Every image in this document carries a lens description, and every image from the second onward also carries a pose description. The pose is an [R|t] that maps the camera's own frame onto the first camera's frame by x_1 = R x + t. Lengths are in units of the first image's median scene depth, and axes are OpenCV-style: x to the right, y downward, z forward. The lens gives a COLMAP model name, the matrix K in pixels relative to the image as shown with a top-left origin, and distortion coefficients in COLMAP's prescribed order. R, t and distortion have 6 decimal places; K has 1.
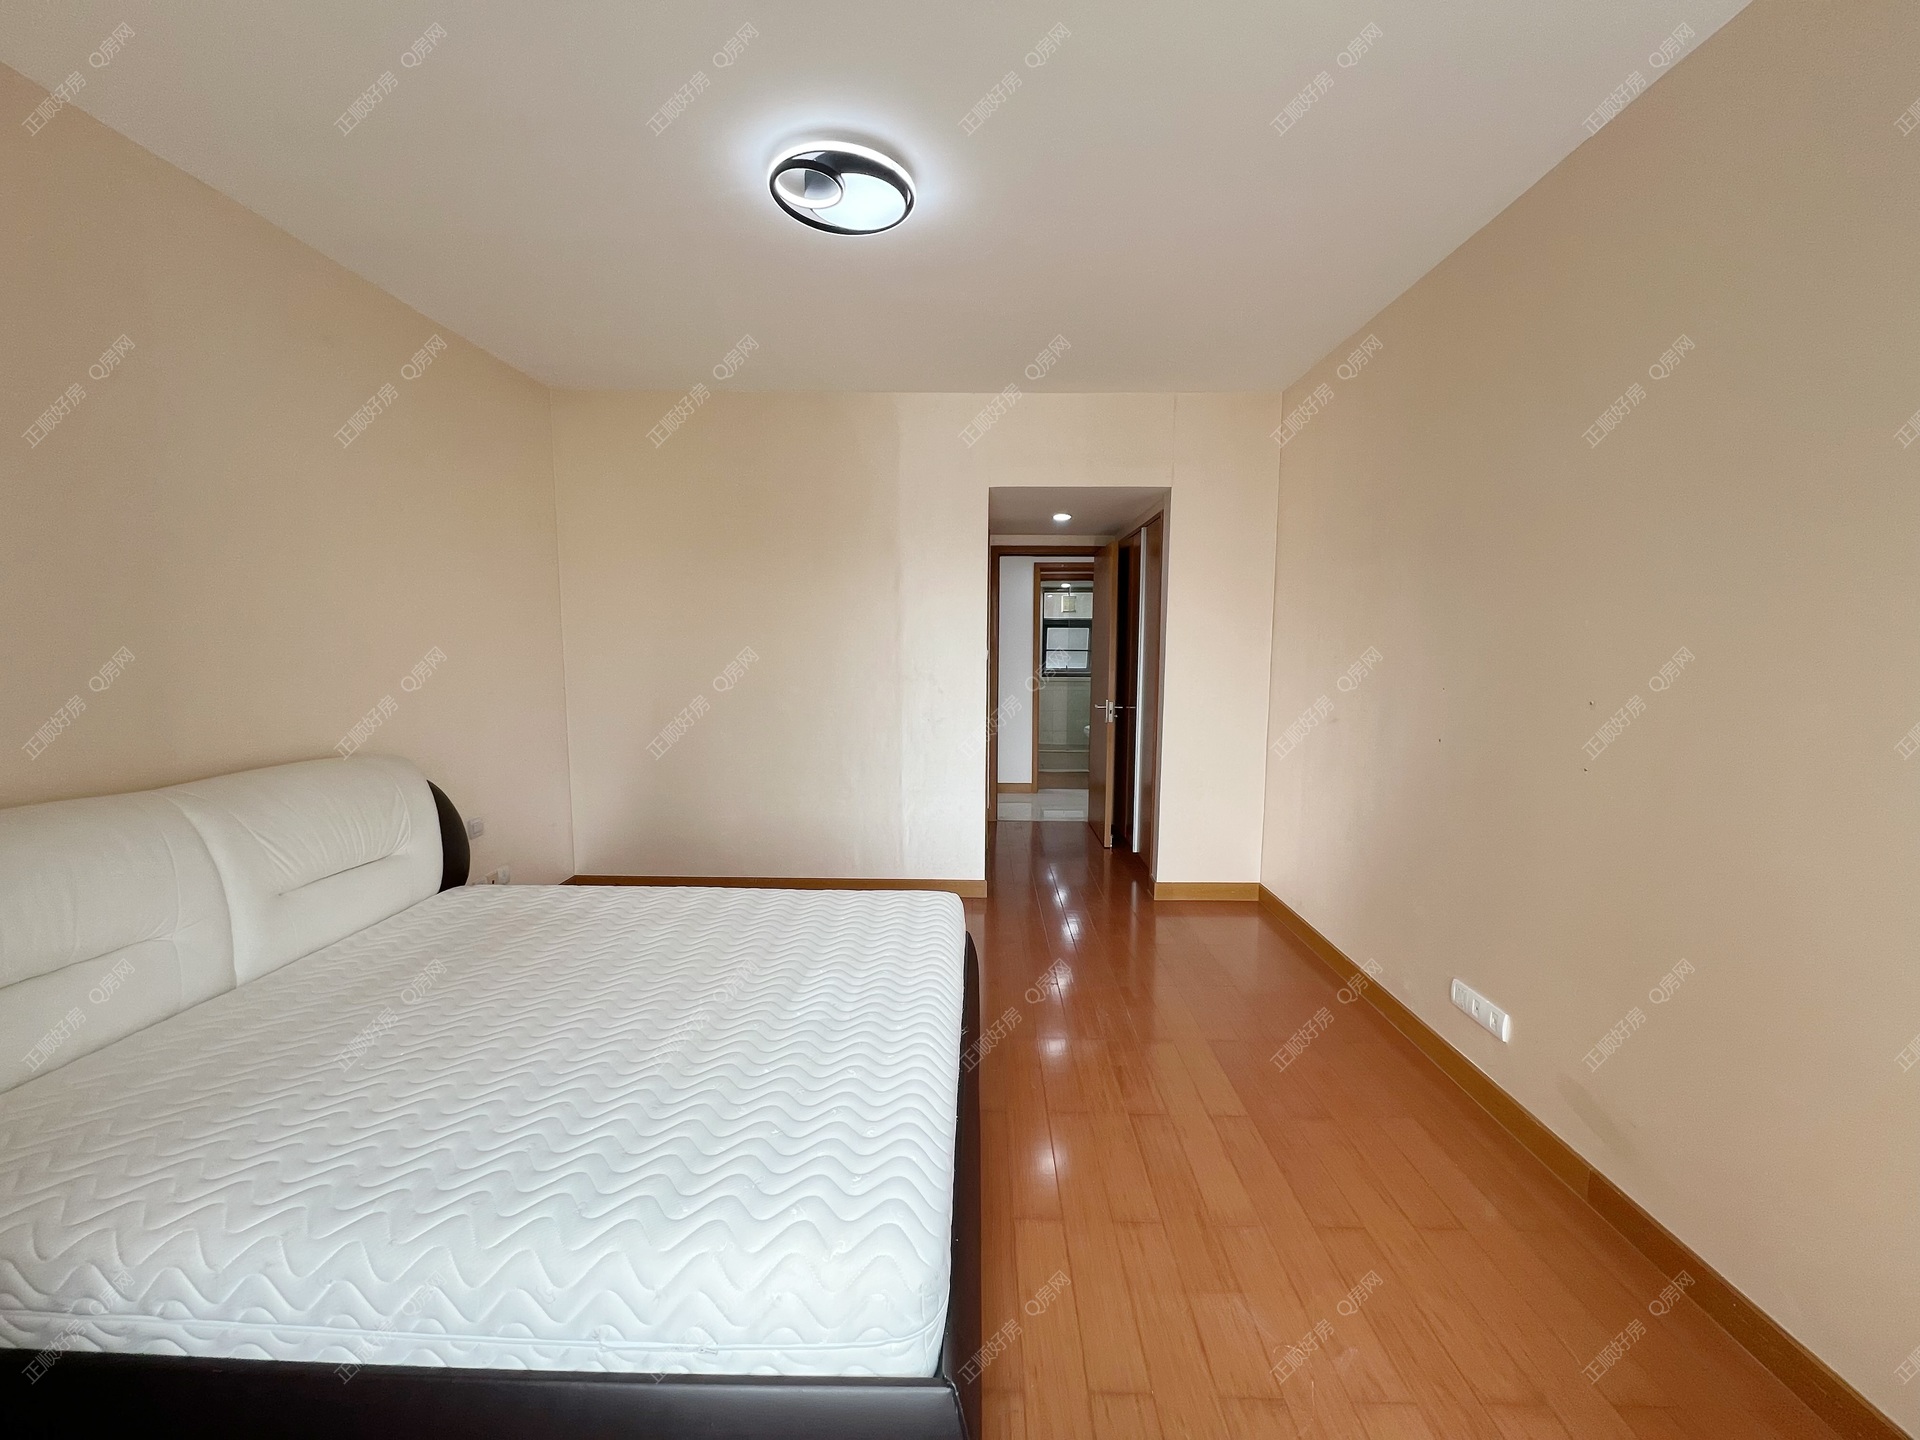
lens RADIAL K [[766.3, 0, 960.3], [0, 766.3, 724.3], [0, 0, 1]] dist [-0.002196, 0.000754]
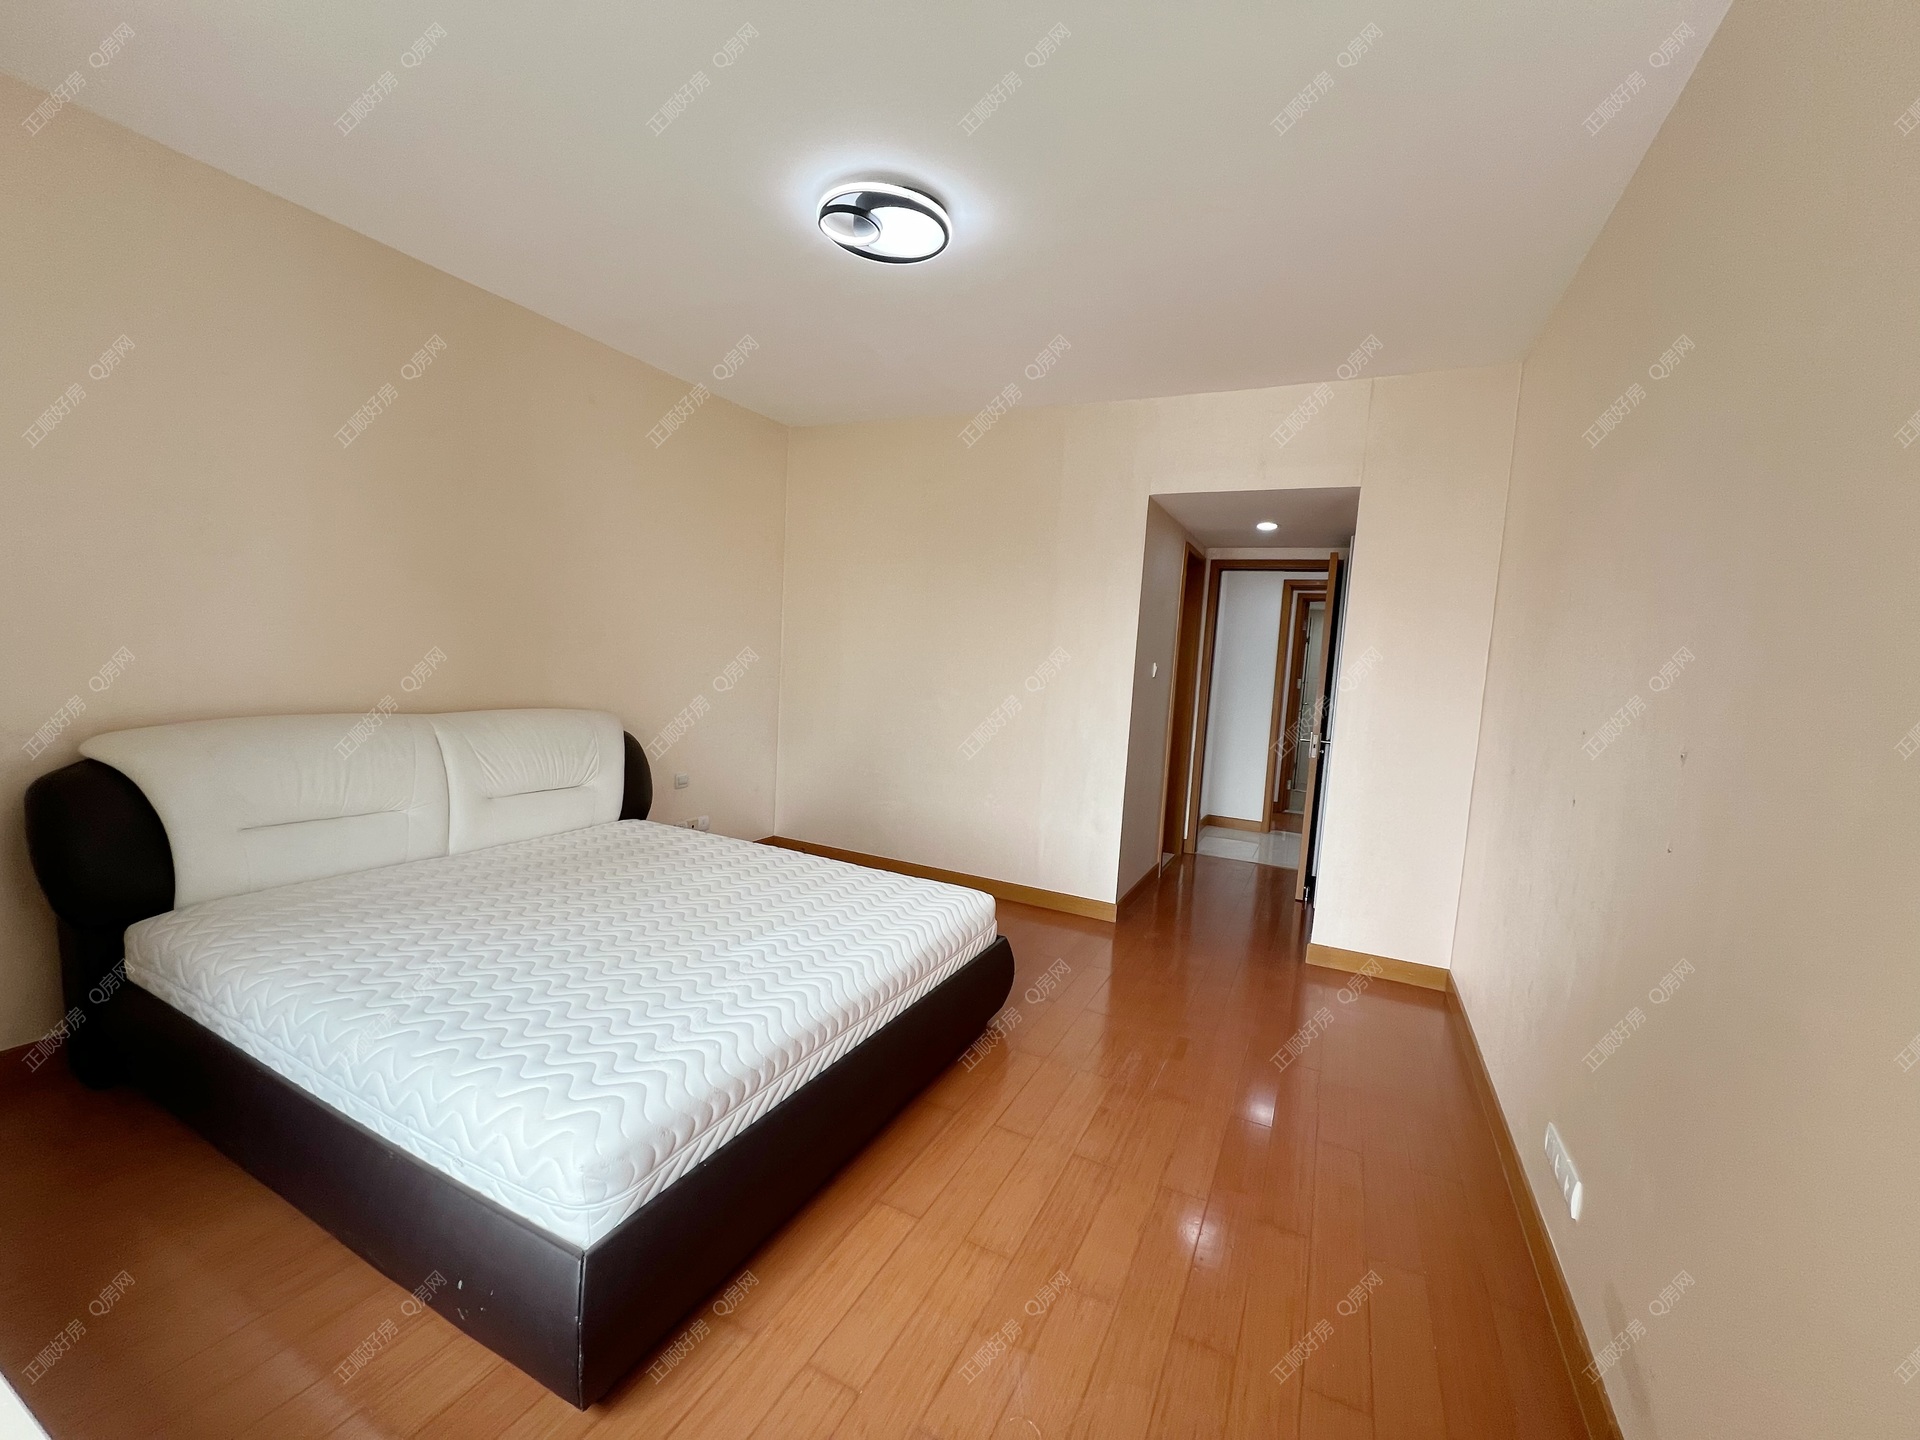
lens RADIAL K [[768.2, 0, 961.0], [0, 768.2, 721.5], [0, 0, 1]] dist [-0.000800, -0.000262]
pose [[0.904567, 0.086344, -0.417496, 0.415577], [-0.099696, 0.994965, -0.010235, 0.010903], [0.414510, 0.050881, 0.908621, 0.070440]]
